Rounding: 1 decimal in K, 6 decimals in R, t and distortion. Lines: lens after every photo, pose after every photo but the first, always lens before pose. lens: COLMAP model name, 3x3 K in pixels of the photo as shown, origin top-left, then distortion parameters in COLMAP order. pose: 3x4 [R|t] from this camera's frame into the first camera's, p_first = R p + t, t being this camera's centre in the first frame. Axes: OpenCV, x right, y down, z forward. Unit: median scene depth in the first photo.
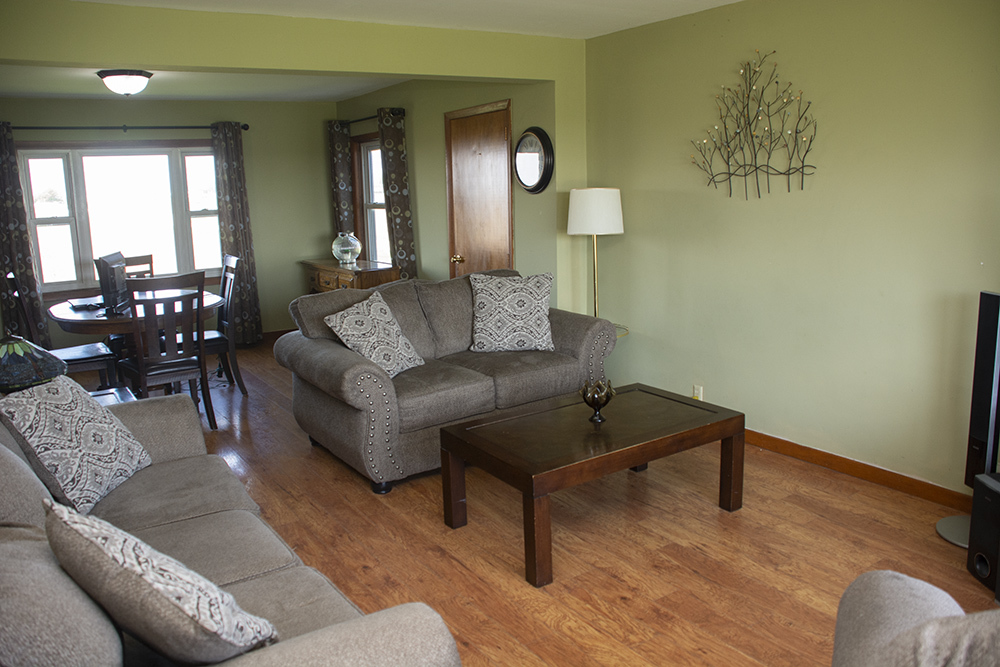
lens RADIAL K [[770.6, 0, 500.0], [0, 770.6, 333.5], [0, 0, 1]] dist [-0.169203, 0.112620]
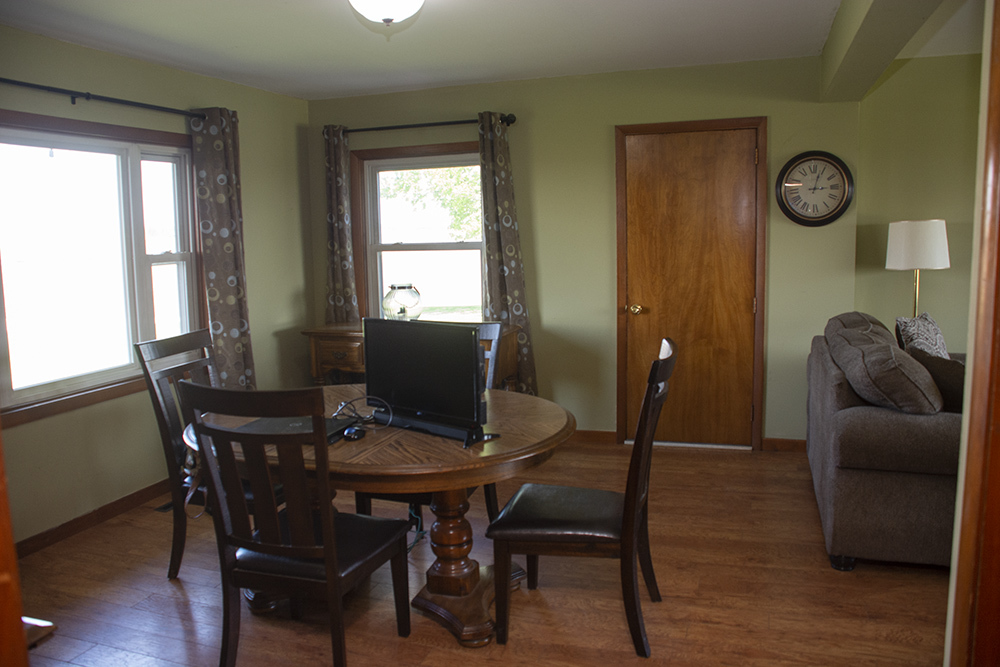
lens RADIAL K [[770.6, 0, 500.0], [0, 770.6, 333.5], [0, 0, 1]] dist [-0.169203, 0.112620]
pose [[0.788978, -0.073486, 0.610011, -0.562710], [0.116128, 0.992763, -0.030604, -0.054917], [-0.603347, 0.094985, 0.791802, 0.392219]]
